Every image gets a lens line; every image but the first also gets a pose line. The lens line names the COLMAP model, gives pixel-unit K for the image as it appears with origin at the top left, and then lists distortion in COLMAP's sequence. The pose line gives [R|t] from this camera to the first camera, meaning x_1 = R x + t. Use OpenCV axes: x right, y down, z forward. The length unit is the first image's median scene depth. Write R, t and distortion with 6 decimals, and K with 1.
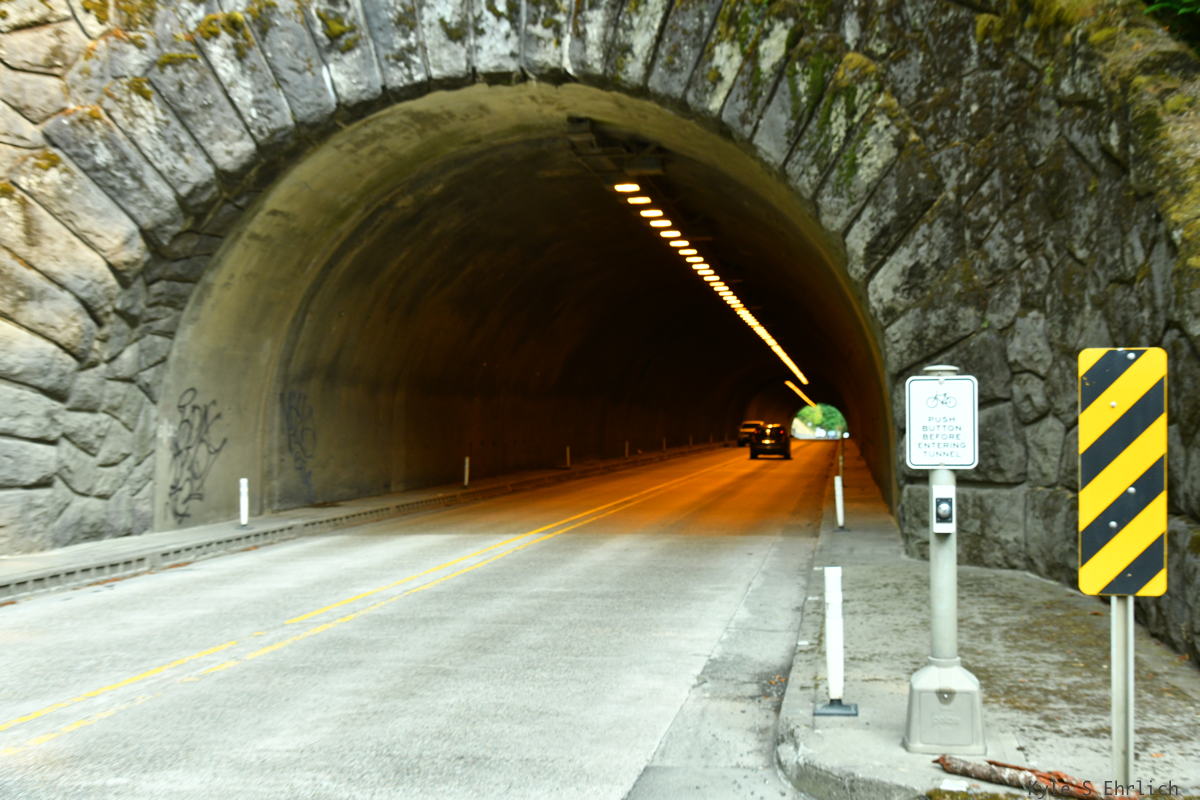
lens RADIAL K [[1402.6, 0, 598.8], [0, 1402.6, 408.8], [0, 0, 1]] dist [-0.006151, 0.040631]
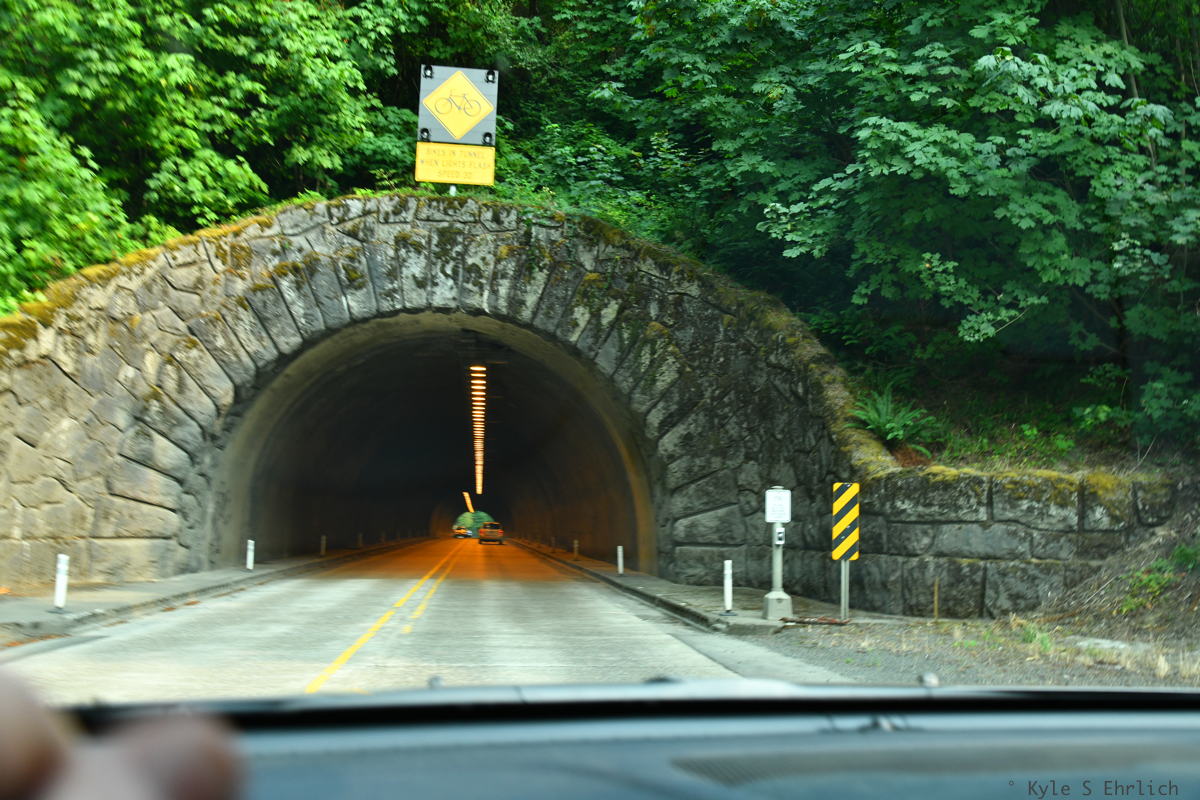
lens RADIAL K [[1162.5, 0, 604.0], [0, 1162.5, 401.8], [0, 0, 1]] dist [-0.026817, 0.025946]
pose [[0.958918, 0.057110, 0.277875, -0.289623], [-0.029668, 0.994344, -0.101978, 0.019201], [-0.282127, 0.089545, 0.955189, -0.447859]]
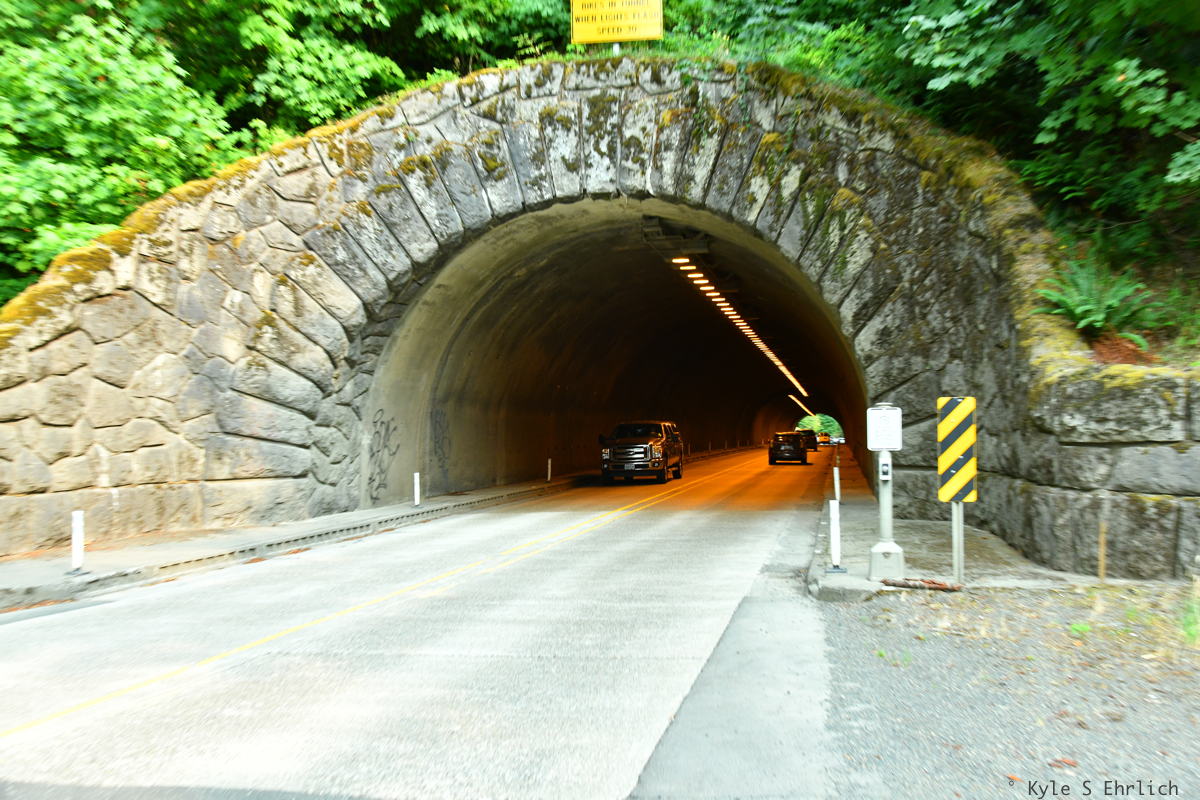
lens RADIAL K [[1297.4, 0, 600.6], [0, 1297.4, 413.1], [0, 0, 1]] dist [-0.020981, 0.012052]
pose [[0.999919, -0.007648, -0.010217, -0.063595], [0.007597, 0.999958, -0.005057, -0.002897], [0.010255, 0.004979, 0.999935, -0.370723]]
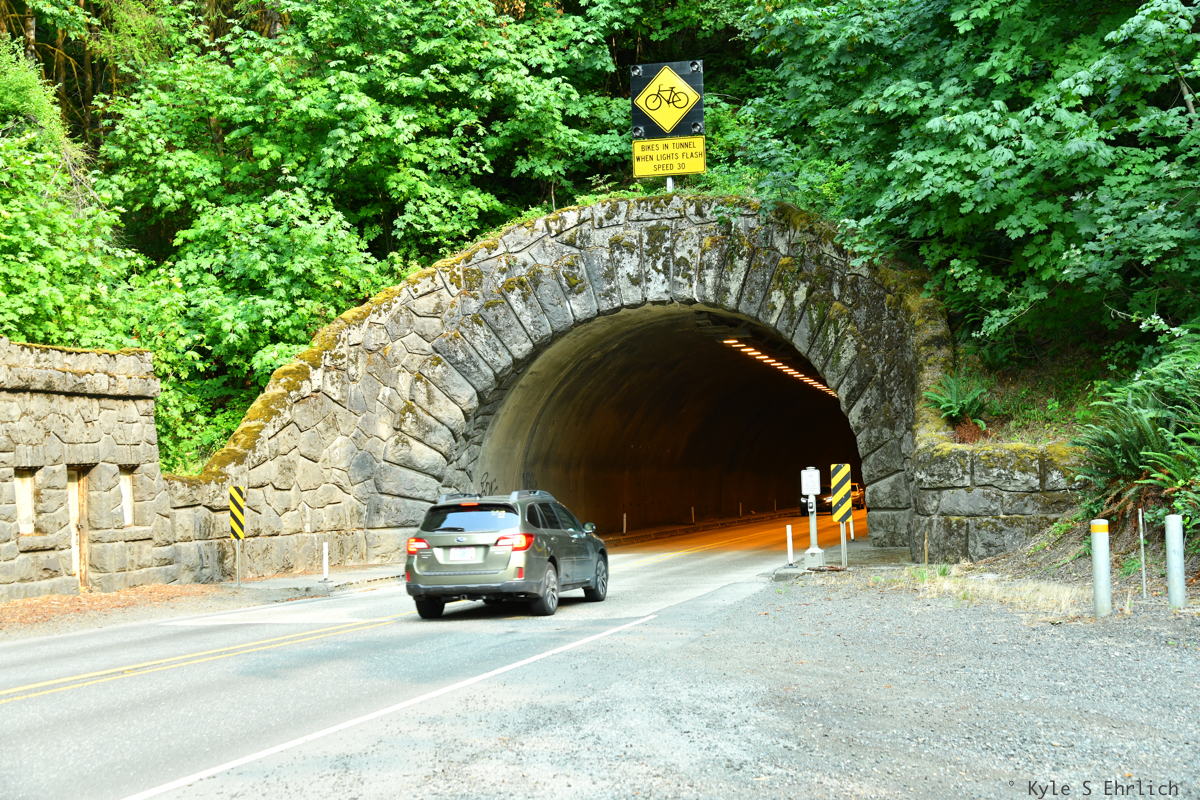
lens RADIAL K [[1685.6, 0, 600.0], [0, 1685.6, 400.0], [0, 0, 1]] dist [0.016739, 0.021069]
pose [[0.997371, -0.029039, -0.066390, -0.004346], [0.026102, 0.998660, -0.044685, -0.008567], [0.067599, 0.042834, 0.996793, -1.313666]]
